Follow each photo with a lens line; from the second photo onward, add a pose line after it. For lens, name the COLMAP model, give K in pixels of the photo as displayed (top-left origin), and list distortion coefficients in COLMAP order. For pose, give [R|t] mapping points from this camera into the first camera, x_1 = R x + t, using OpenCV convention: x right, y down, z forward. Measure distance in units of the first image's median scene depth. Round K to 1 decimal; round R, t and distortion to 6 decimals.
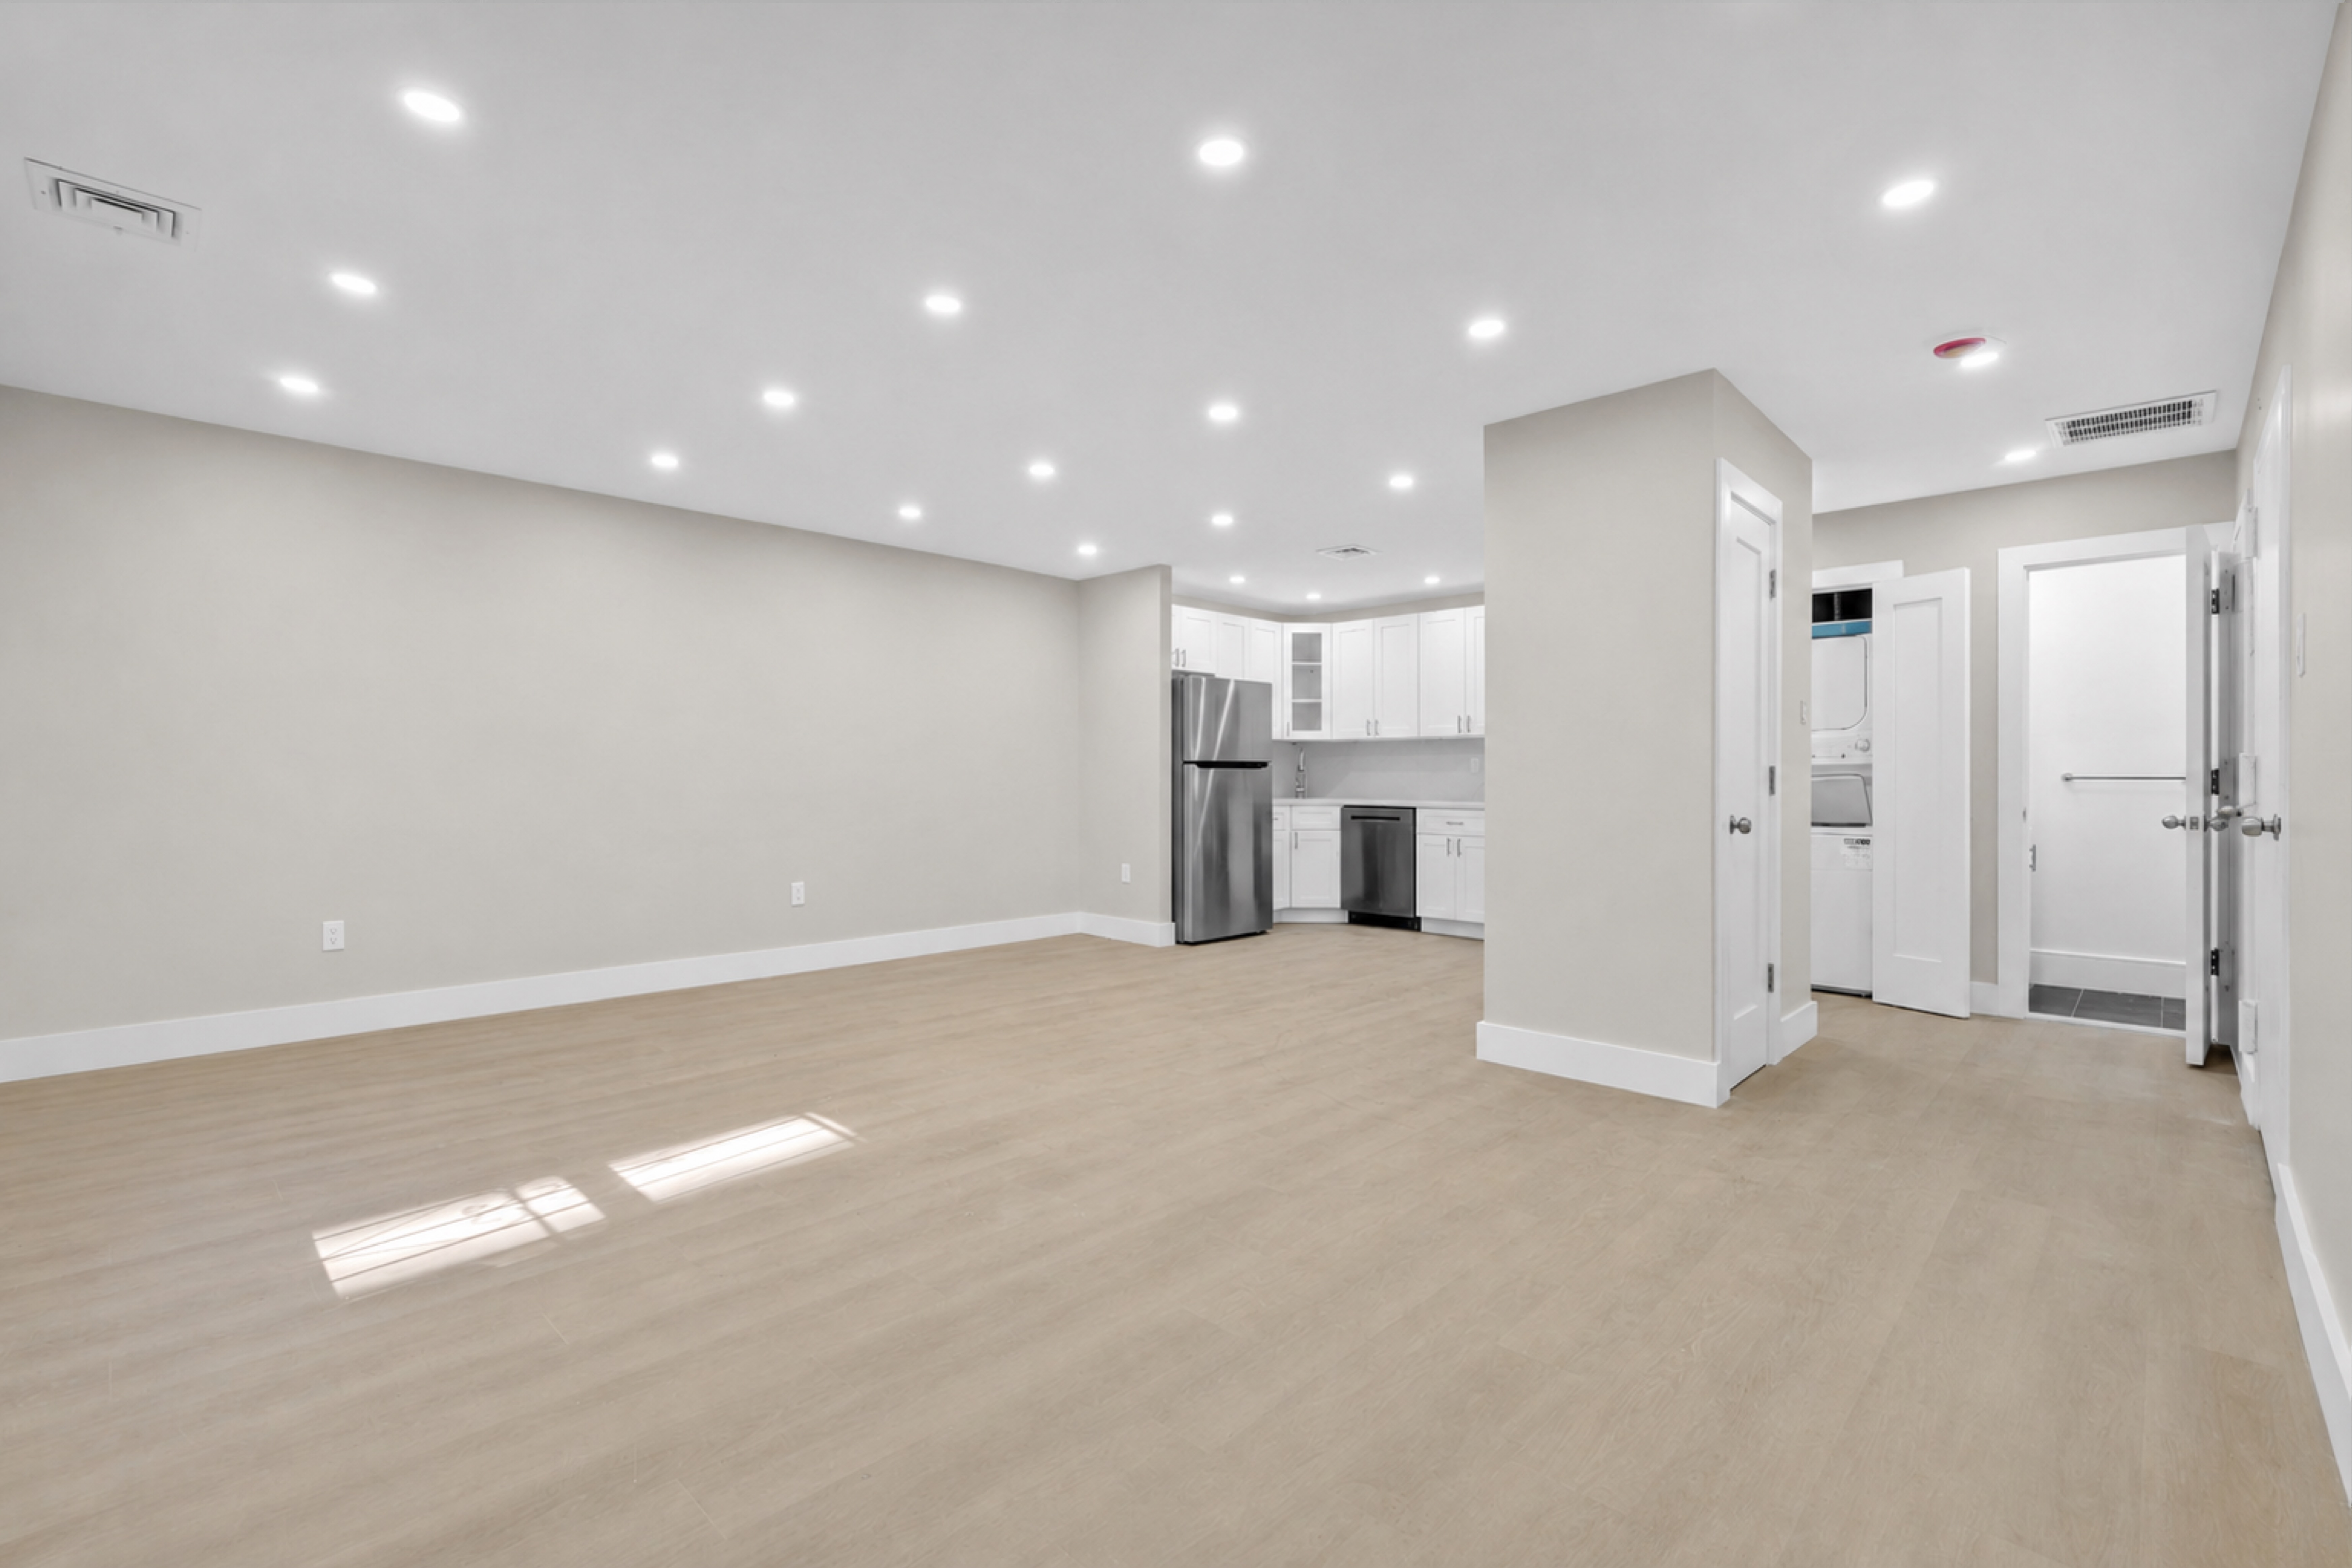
lens RADIAL K [[1035.6, 0, 1176.0], [0, 1035.6, 784.0], [0, 0, 1]] dist [-0.010518, 0.009395]
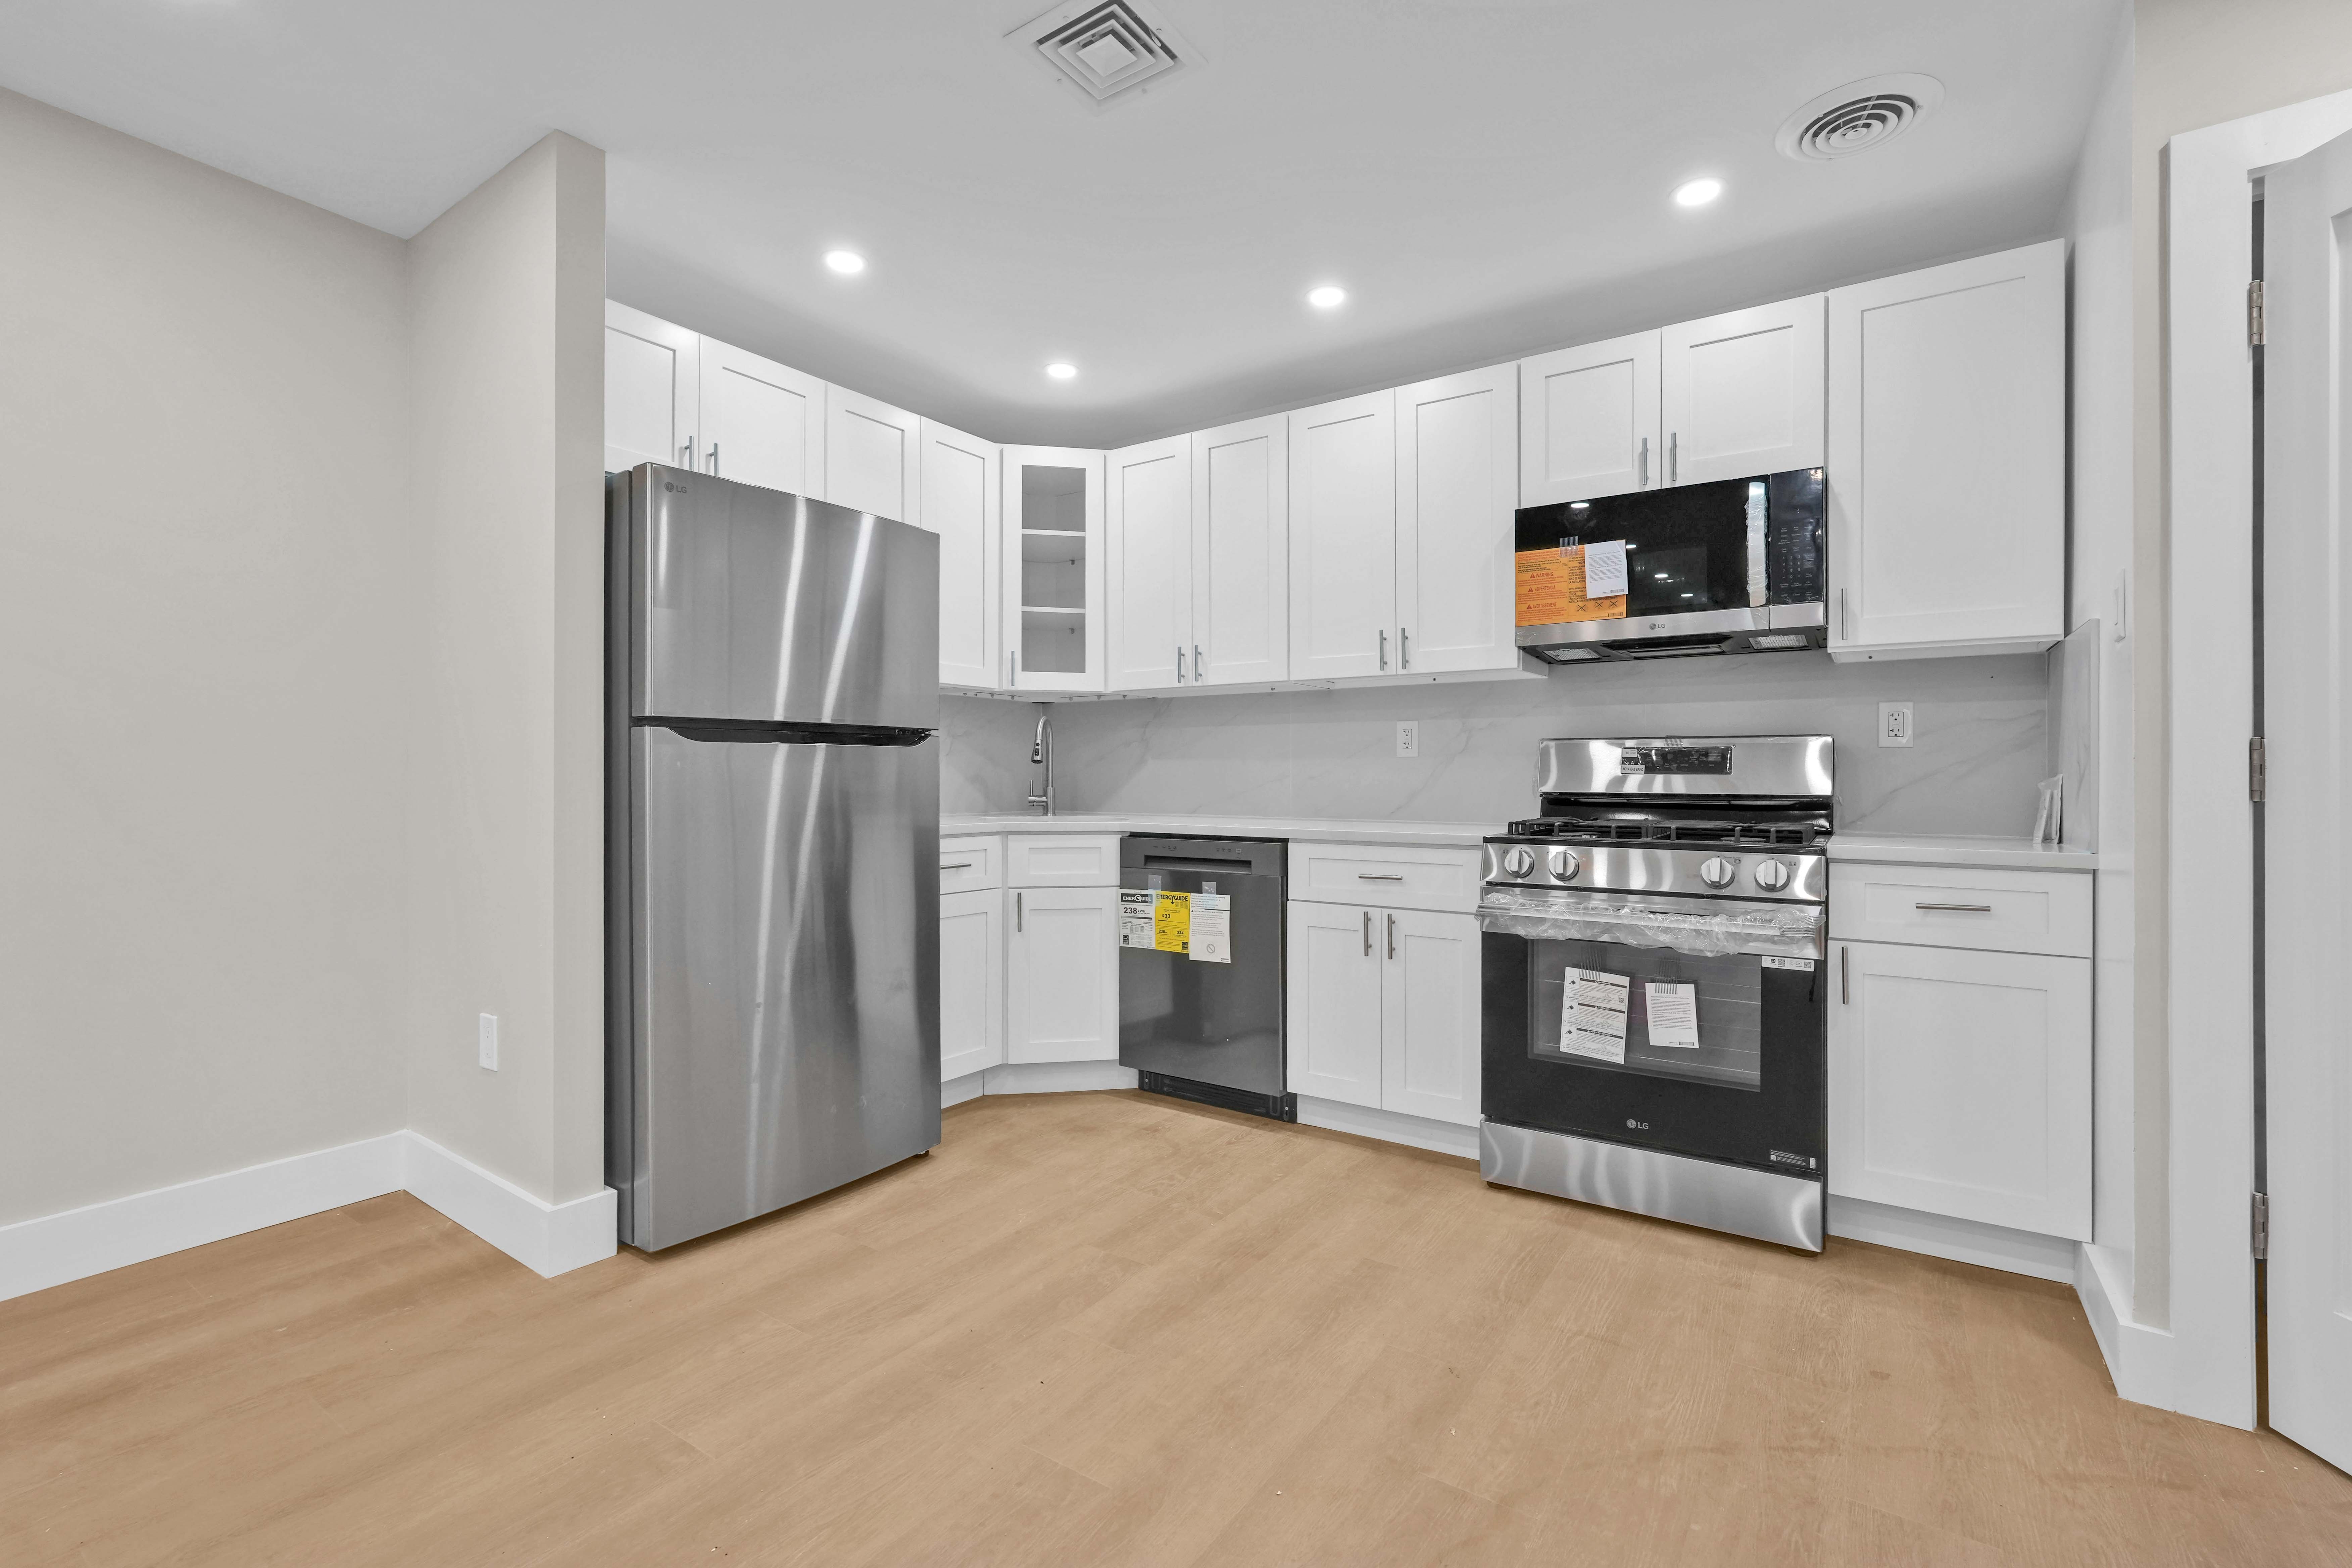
lens RADIAL K [[1039.0, 0, 1176.0], [0, 1039.0, 784.0], [0, 0, 1]] dist [-0.000177, 0.000036]
pose [[0.985798, 0.002503, 0.167917, 0.125260], [-0.001607, 0.999984, -0.005469, 0.002475], [-0.167928, 0.005121, 0.985786, 0.641200]]
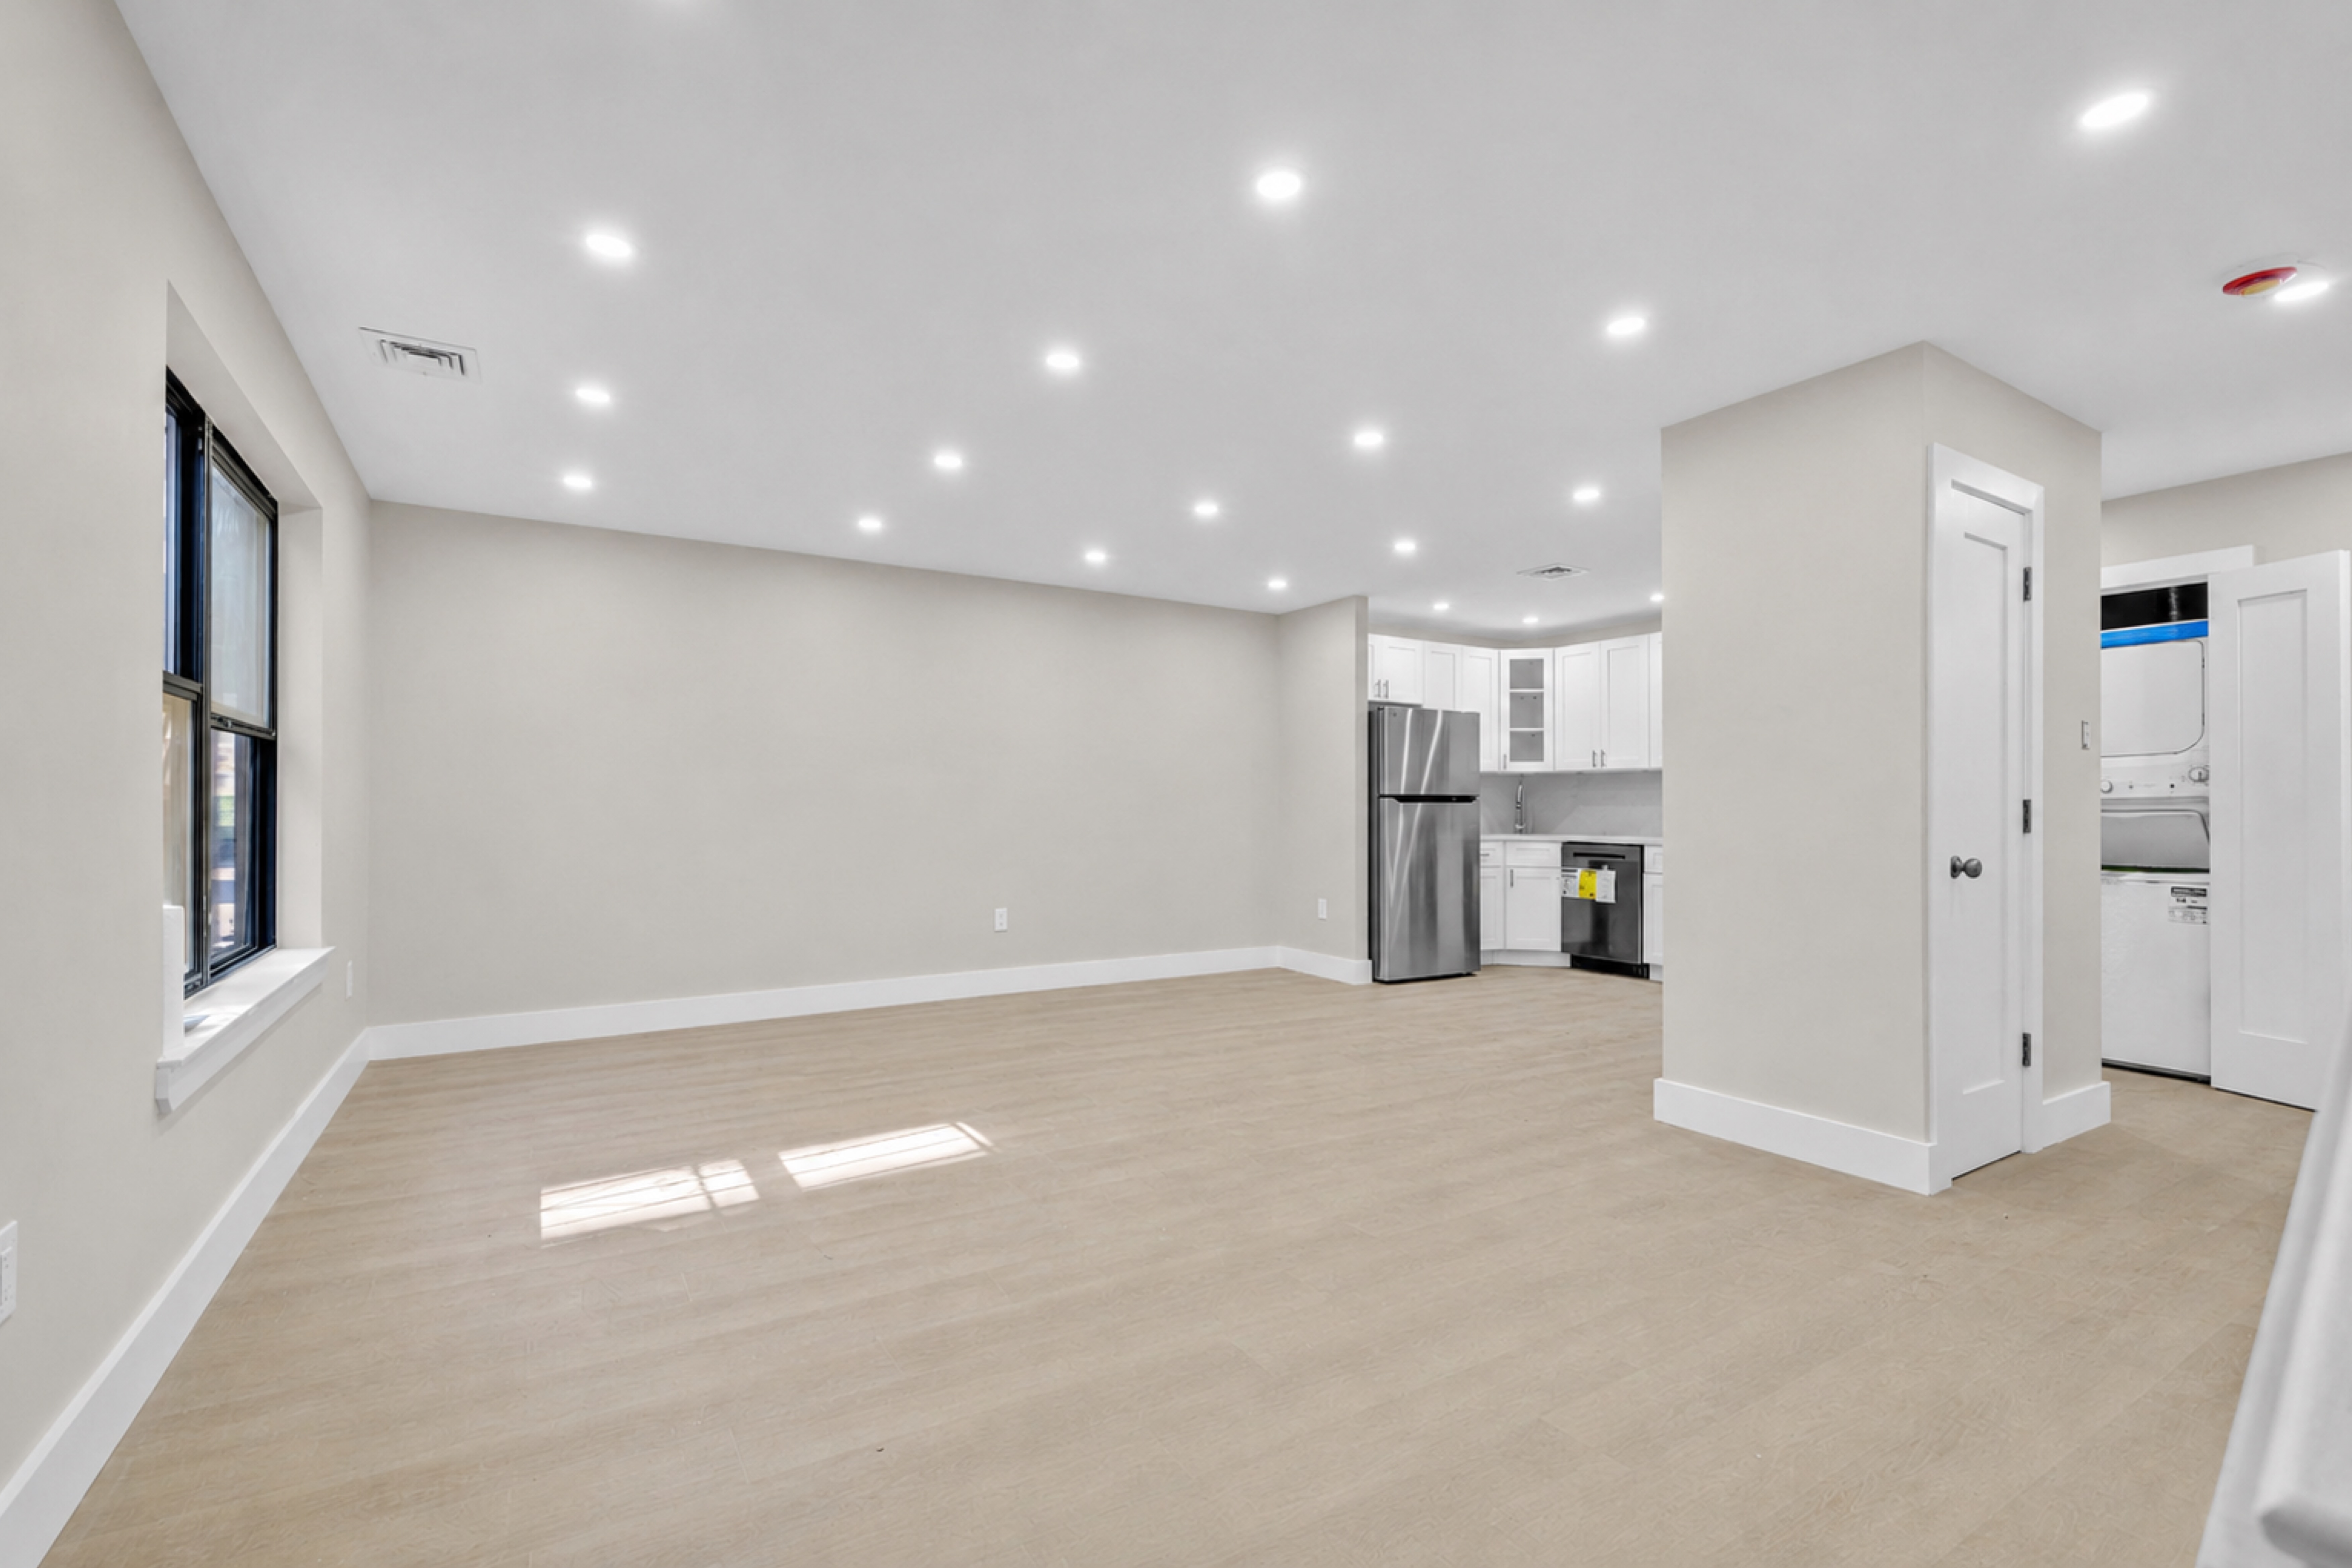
lens RADIAL K [[1044.2, 0, 1180.6], [0, 1044.2, 810.9], [0, 0, 1]] dist [-0.000228, 0.000382]
pose [[0.969405, 0.002255, -0.245455, 0.066714], [-0.004028, 0.999969, -0.006721, 0.000377], [0.245432, 0.007504, 0.969385, 0.000499]]
